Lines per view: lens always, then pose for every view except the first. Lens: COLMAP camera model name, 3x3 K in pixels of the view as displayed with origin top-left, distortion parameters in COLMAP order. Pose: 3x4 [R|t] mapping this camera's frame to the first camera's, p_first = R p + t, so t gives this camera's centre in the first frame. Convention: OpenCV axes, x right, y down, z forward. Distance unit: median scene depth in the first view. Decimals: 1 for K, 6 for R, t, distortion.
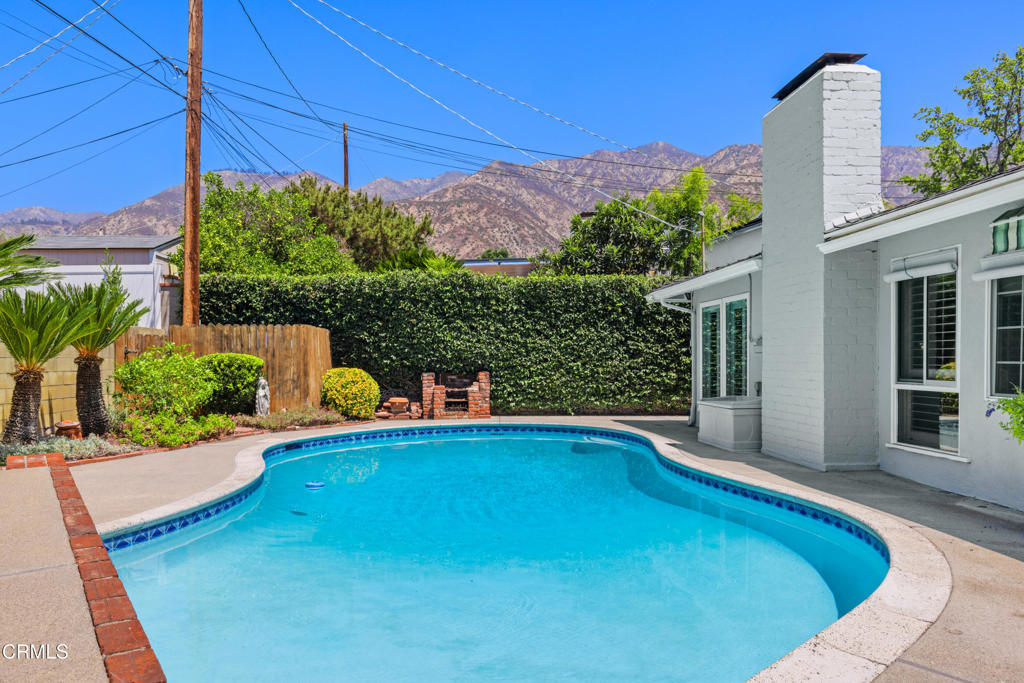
lens RADIAL K [[716.6, 0, 510.1], [0, 716.6, 366.1], [0, 0, 1]] dist [-0.003136, -0.001211]
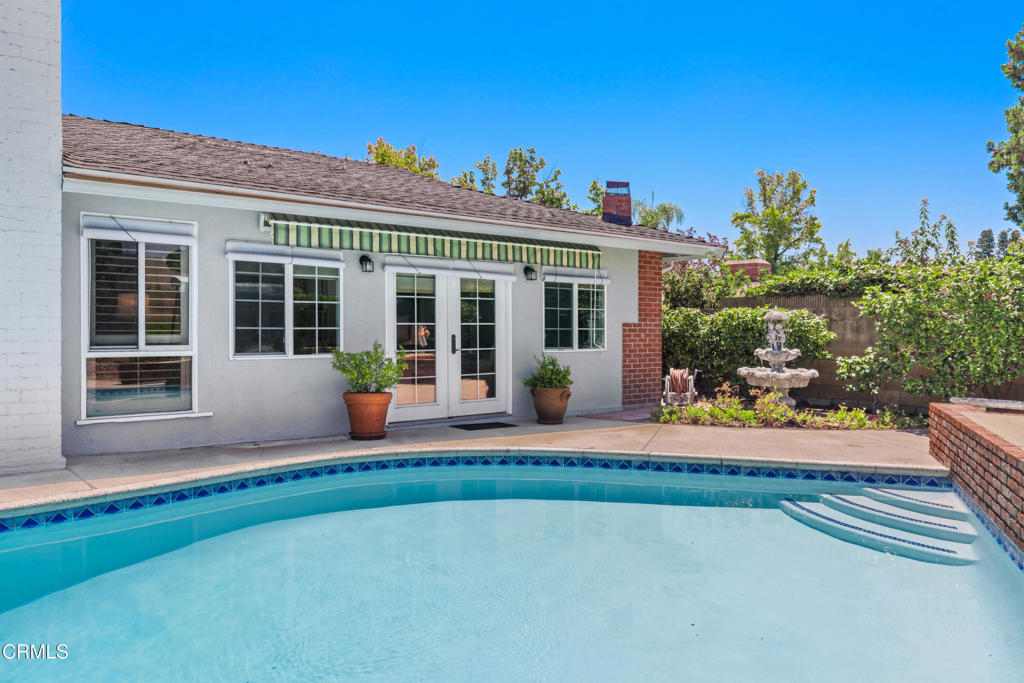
lens RADIAL K [[714.5, 0, 491.6], [0, 714.5, 321.9], [0, 0, 1]] dist [0.000570, -0.000271]
pose [[-0.545684, 0.030344, 0.837442, -0.235017], [0.019359, 0.999534, -0.023603, 0.008679], [-0.837768, 0.003332, -0.546017, 0.515835]]
